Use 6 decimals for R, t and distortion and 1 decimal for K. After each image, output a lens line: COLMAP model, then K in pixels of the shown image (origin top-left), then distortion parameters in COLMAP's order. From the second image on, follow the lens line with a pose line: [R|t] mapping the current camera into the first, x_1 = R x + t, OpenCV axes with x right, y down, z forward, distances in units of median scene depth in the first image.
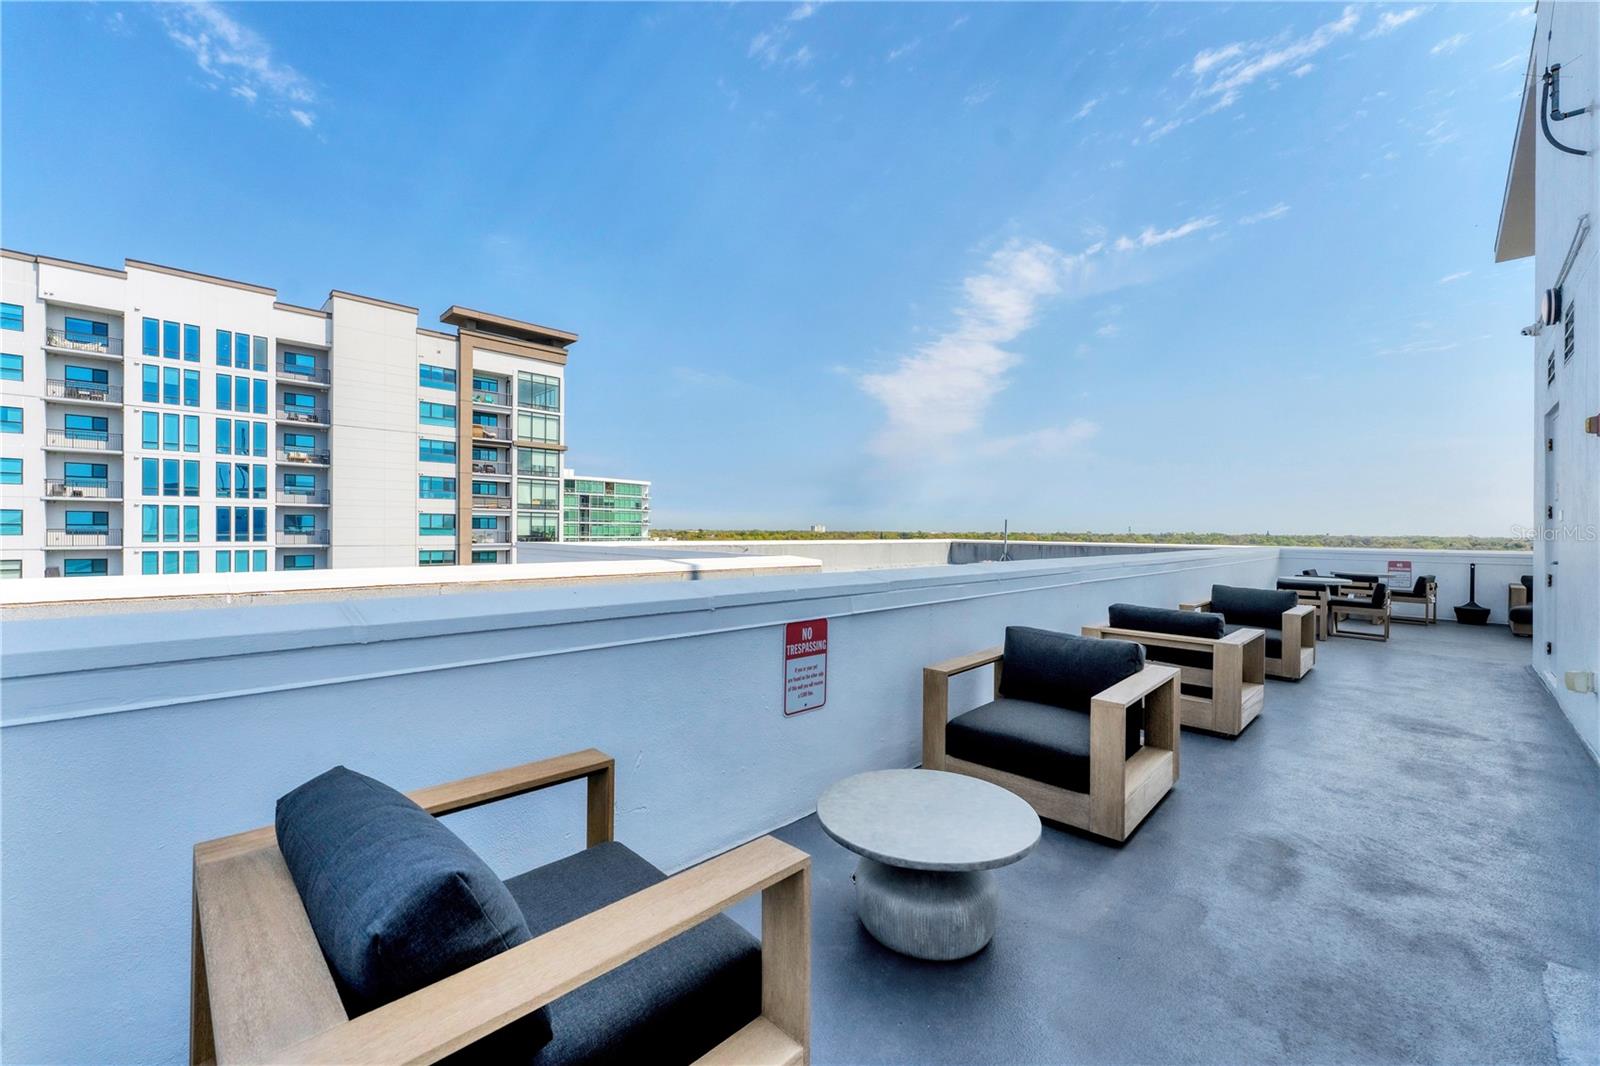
lens RADIAL K [[649.0, 0, 800.0], [0, 649.0, 533.0], [0, 0, 1]] dist [-0.000544, 0.000093]
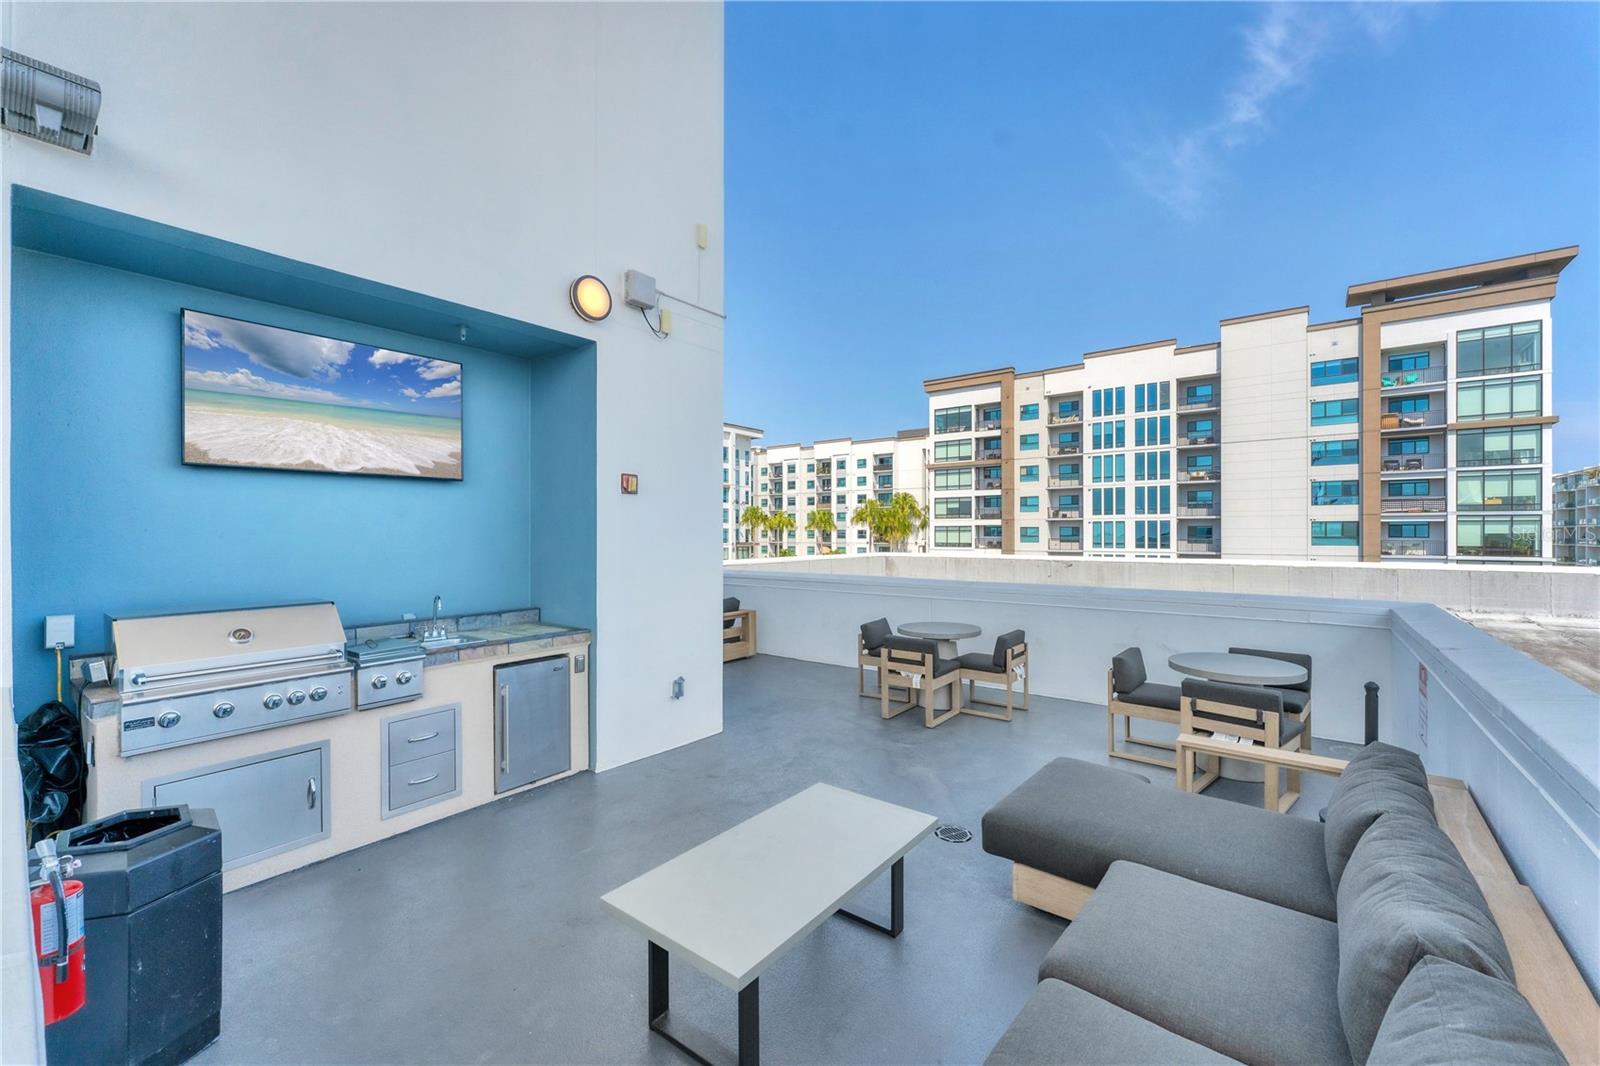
lens RADIAL K [[649.0, 0, 800.0], [0, 649.0, 533.0], [0, 0, 1]] dist [-0.000544, 0.000093]
pose [[0.107219, -0.008782, -0.994197, 0.269775], [-0.002780, 0.999954, -0.009133, -0.003119], [0.994232, 0.003743, 0.107189, 0.161347]]
